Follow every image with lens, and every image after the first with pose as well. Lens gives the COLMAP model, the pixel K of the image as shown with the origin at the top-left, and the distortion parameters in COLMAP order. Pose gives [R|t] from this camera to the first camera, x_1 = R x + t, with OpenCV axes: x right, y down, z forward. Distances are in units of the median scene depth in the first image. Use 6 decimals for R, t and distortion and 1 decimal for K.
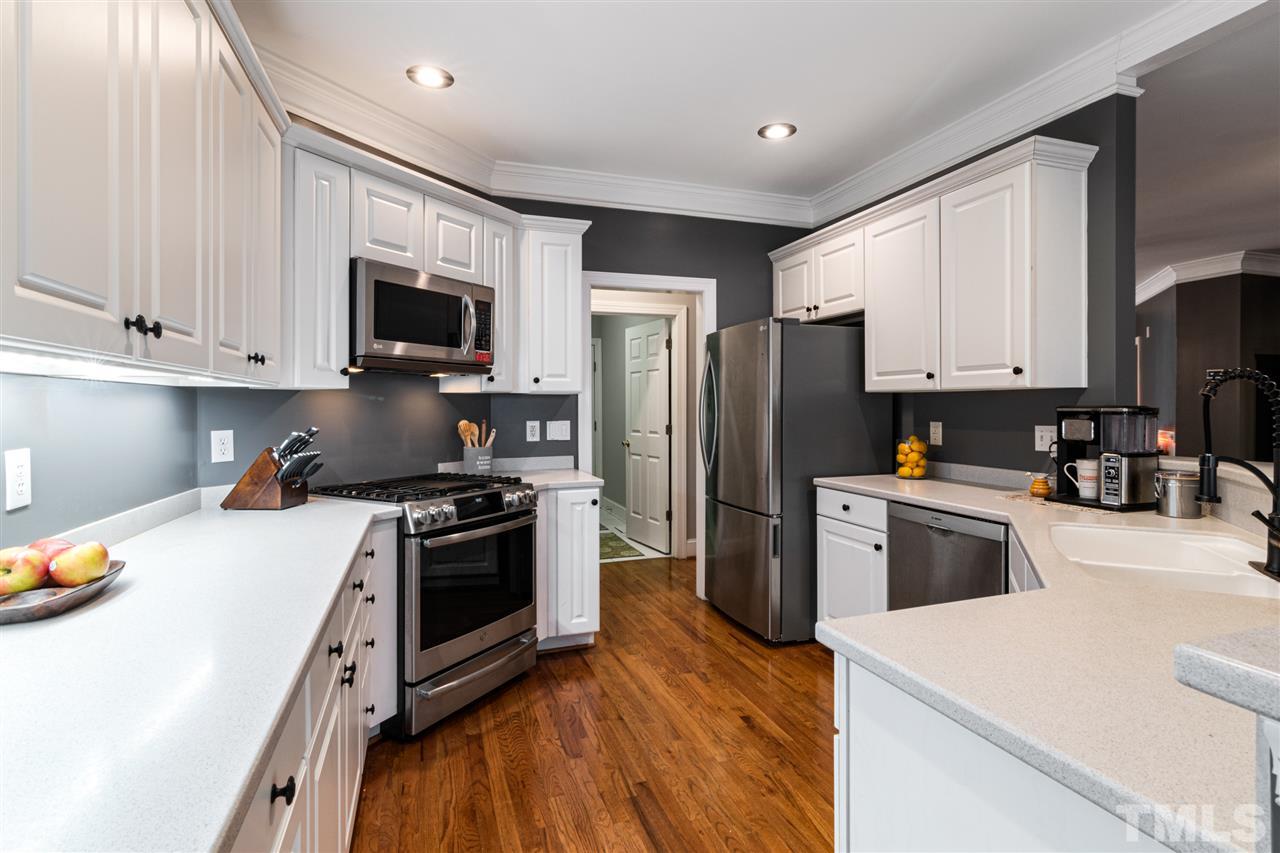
lens RADIAL K [[622.0, 0, 638.5], [0, 622.0, 413.2], [0, 0, 1]] dist [-0.005341, -0.000555]
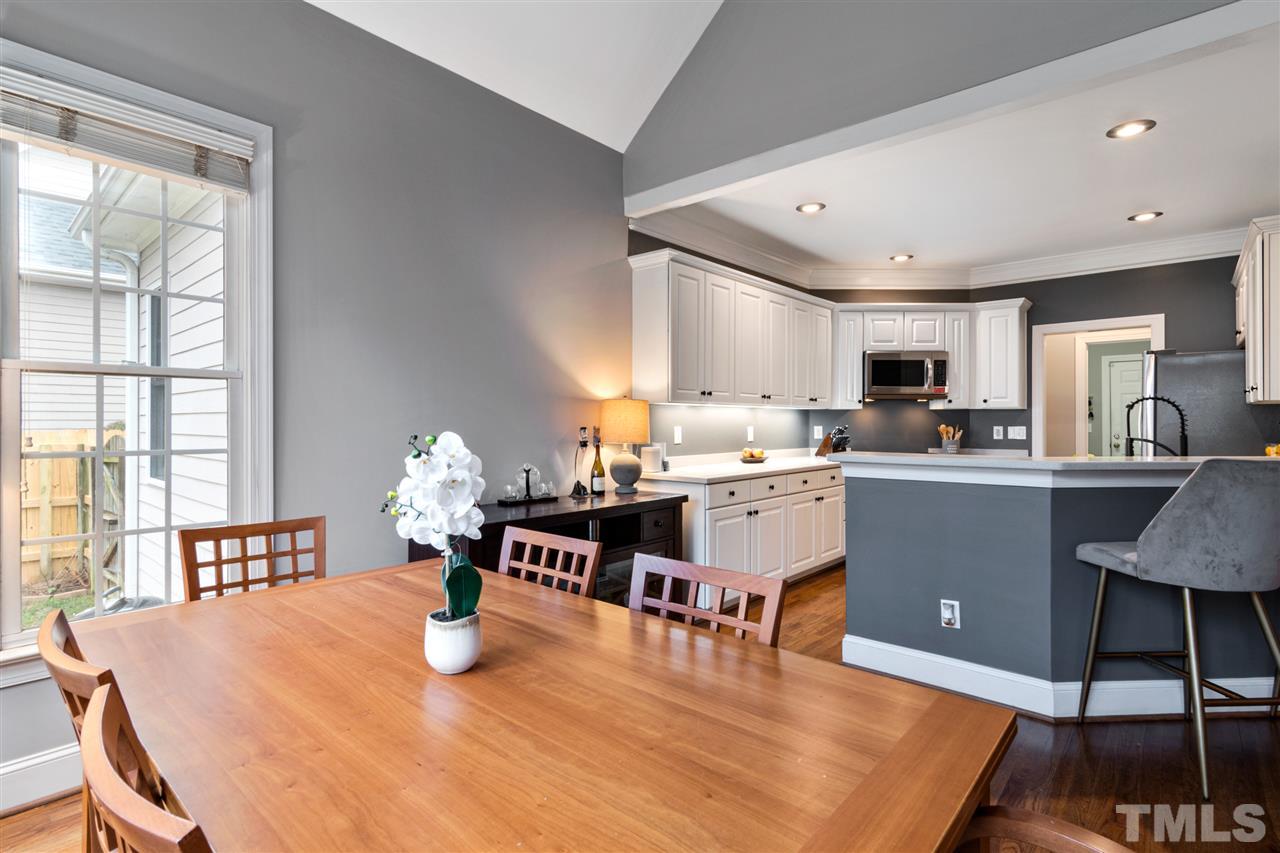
lens RADIAL K [[622.0, 0, 640.6], [0, 622.0, 422.6], [0, 0, 1]] dist [-0.005341, -0.000555]
pose [[0.486838, 0.005827, -0.873473, 0.930430], [-0.011331, 0.999936, 0.000355, 0.016111], [0.873419, 0.009724, 0.486872, -0.675831]]
